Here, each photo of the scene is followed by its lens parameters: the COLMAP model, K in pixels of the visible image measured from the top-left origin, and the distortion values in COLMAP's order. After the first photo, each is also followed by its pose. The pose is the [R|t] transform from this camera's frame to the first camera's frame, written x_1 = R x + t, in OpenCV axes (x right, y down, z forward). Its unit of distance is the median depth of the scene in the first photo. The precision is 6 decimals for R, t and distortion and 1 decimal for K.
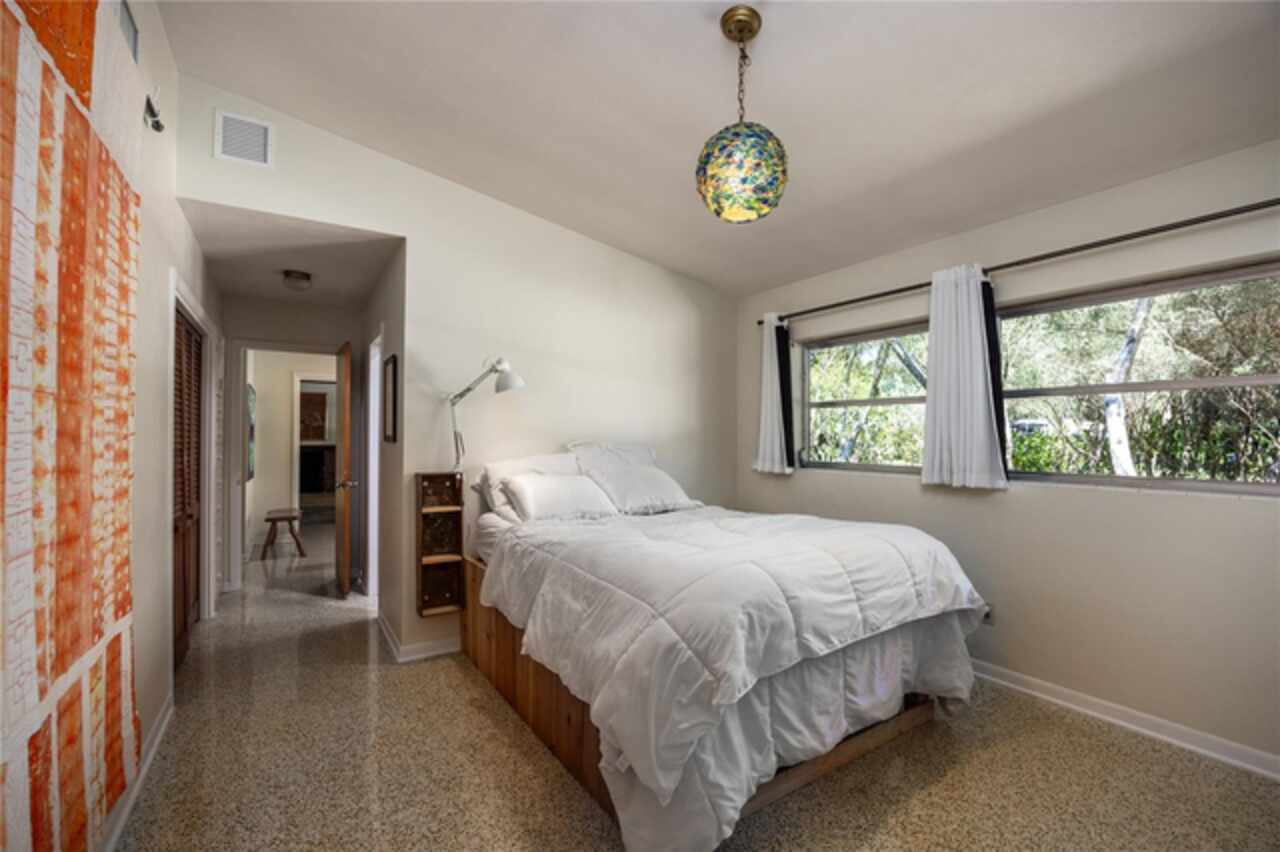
lens RADIAL K [[559.4, 0, 638.8], [0, 559.4, 428.4], [0, 0, 1]] dist [-0.014110, -0.000065]
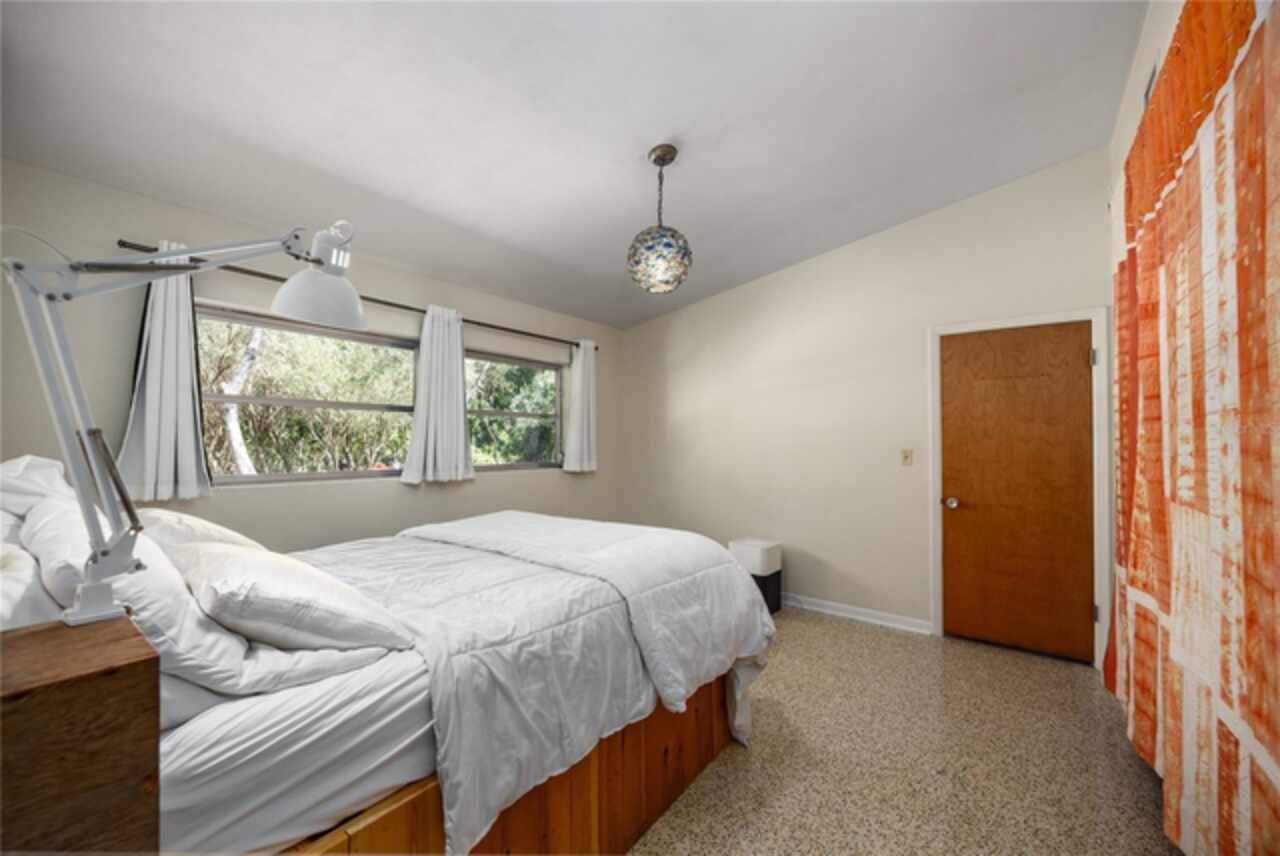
lens RADIAL K [[499.0, 0, 635.8], [0, 499.0, 434.9], [0, 0, 1]] dist [-0.000488, 0.000010]
pose [[-0.327098, 0.011613, 0.944919, -0.597137], [-0.014418, 0.999747, -0.017277, 0.011488], [-0.944880, -0.019275, -0.326848, 0.892218]]
